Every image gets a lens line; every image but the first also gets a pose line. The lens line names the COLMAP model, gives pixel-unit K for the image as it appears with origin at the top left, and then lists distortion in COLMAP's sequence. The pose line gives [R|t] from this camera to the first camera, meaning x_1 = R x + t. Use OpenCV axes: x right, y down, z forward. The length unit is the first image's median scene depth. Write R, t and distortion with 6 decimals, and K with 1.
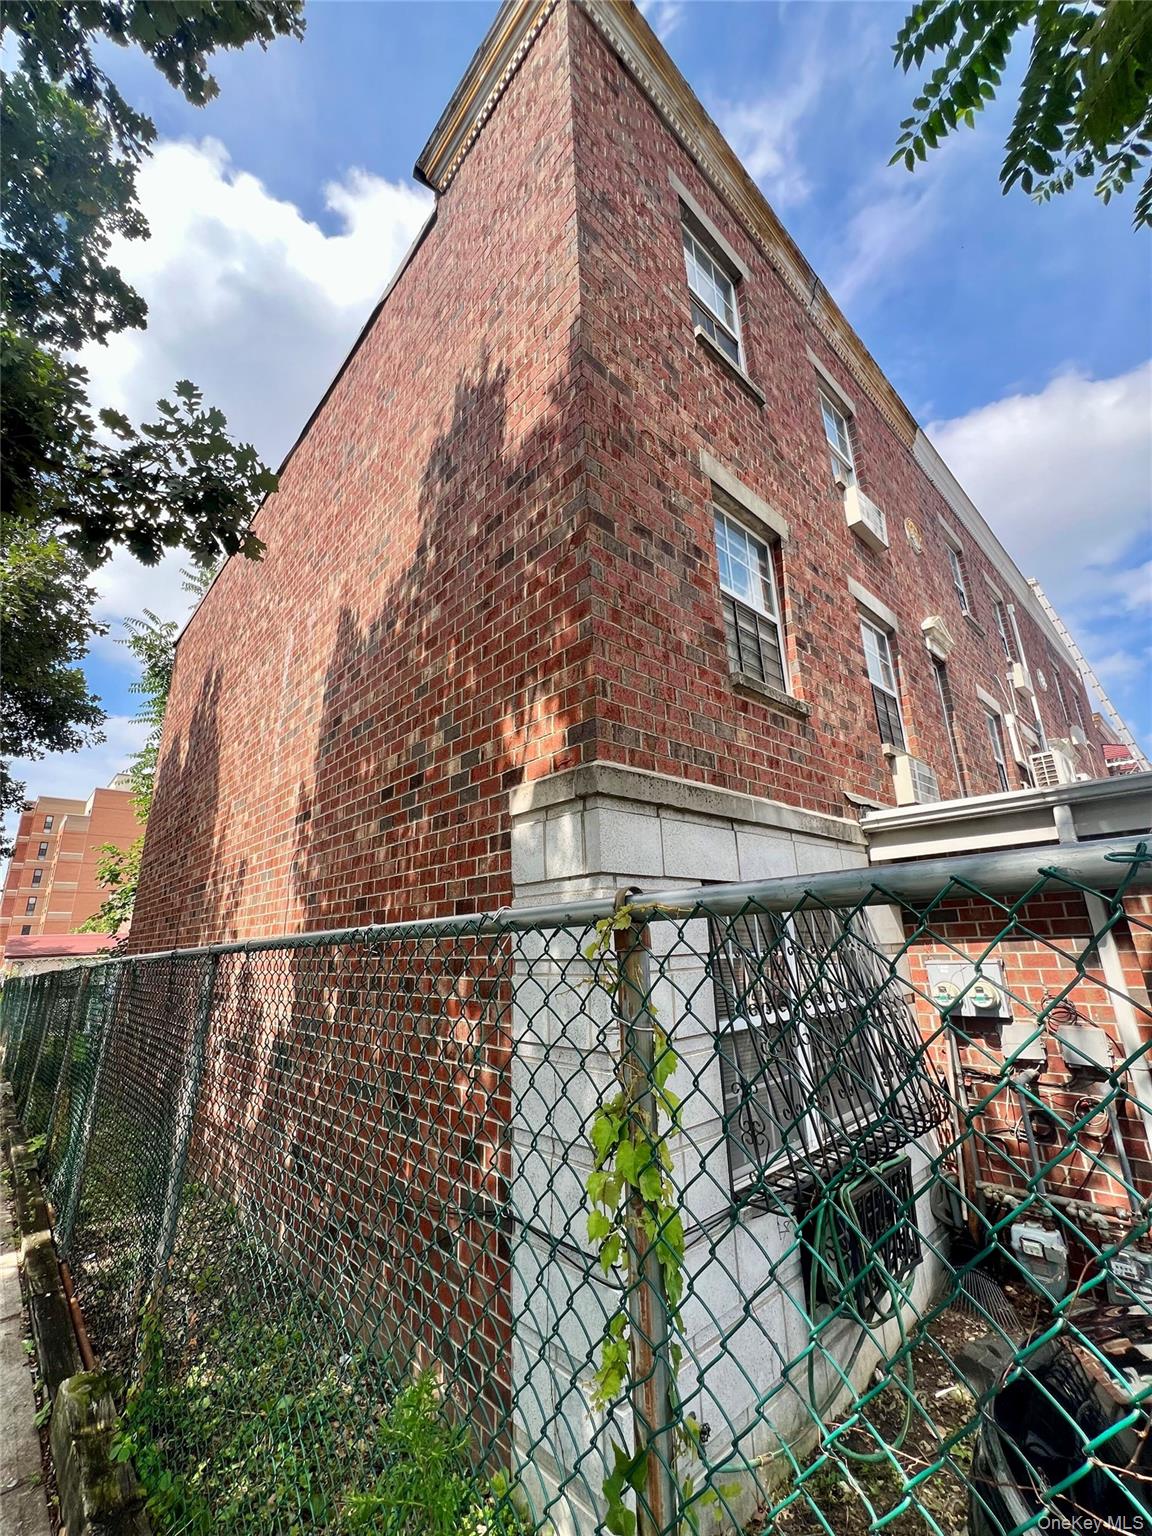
lens RADIAL K [[614.6, 0, 576.7], [0, 614.6, 767.5], [0, 0, 1]] dist [-0.001104, 0.000412]
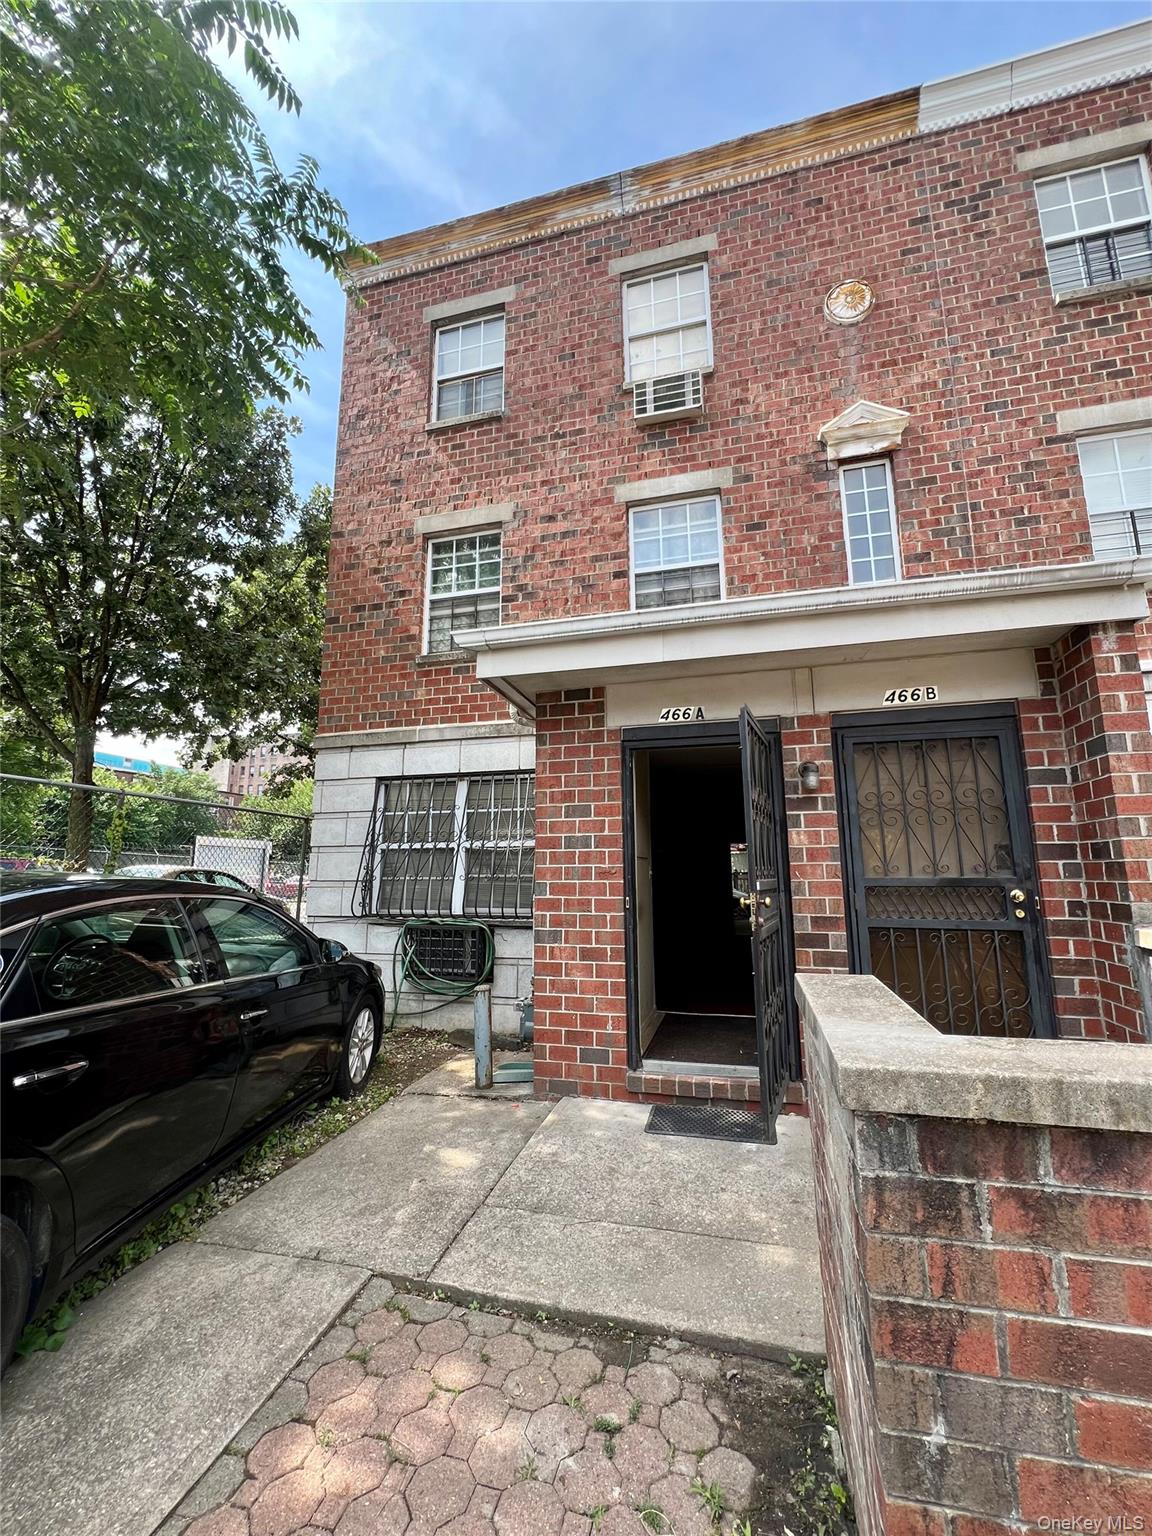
lens RADIAL K [[616.3, 0, 579.2], [0, 616.3, 766.8], [0, 0, 1]] dist [-0.002337, 0.000412]
pose [[0.540518, -0.118883, -0.832891, 2.116353], [0.238646, 0.970970, 0.016282, 0.254885], [0.806777, -0.207566, 0.553197, 0.357655]]
